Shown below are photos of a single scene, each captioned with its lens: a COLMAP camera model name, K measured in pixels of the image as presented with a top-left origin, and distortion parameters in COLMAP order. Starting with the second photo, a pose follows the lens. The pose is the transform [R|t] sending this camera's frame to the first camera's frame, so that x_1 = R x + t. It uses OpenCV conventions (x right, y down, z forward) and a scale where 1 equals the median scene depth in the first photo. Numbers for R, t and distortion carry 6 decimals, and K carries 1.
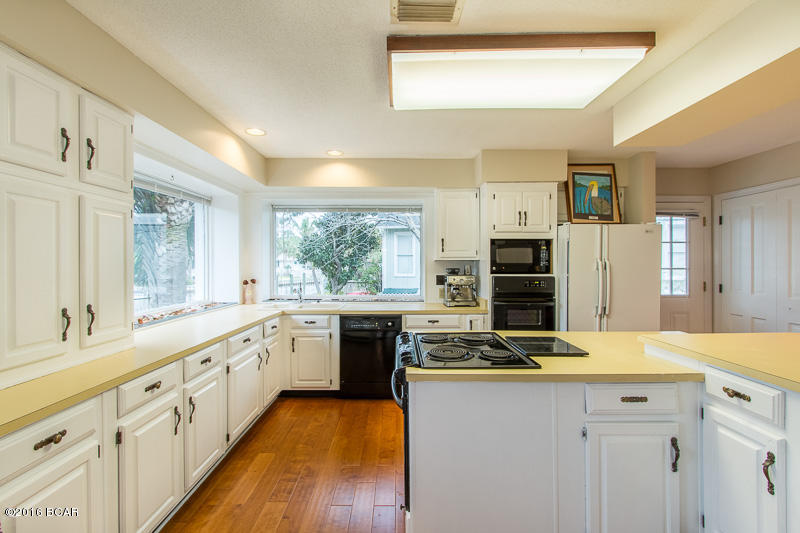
lens RADIAL K [[372.2, 0, 396.1], [0, 372.2, 261.4], [0, 0, 1]] dist [0.000081, -0.000149]
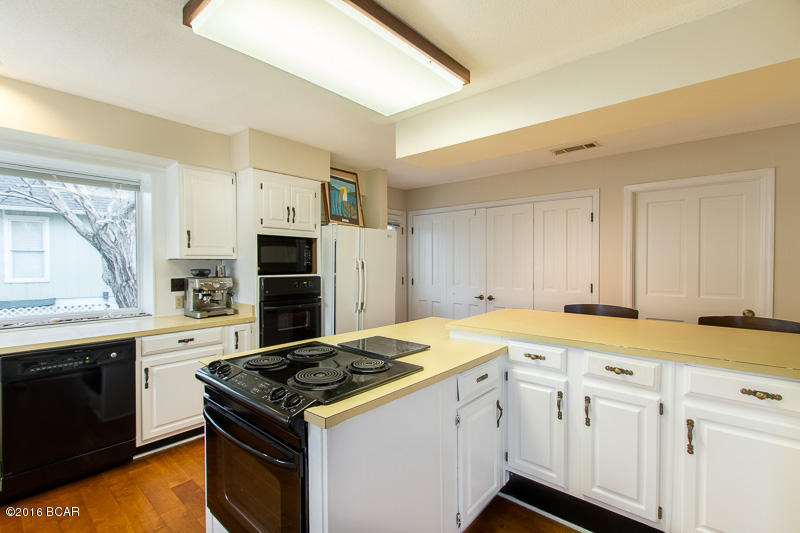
lens RADIAL K [[368.1, 0, 400.0], [0, 368.1, 266.5], [0, 0, 1]] dist [0.000755, 0.000093]
pose [[0.649885, -0.007374, 0.759997, -0.179110], [-0.004179, 0.999903, 0.013274, 0.000925], [-0.760021, -0.011802, 0.649791, 0.190412]]
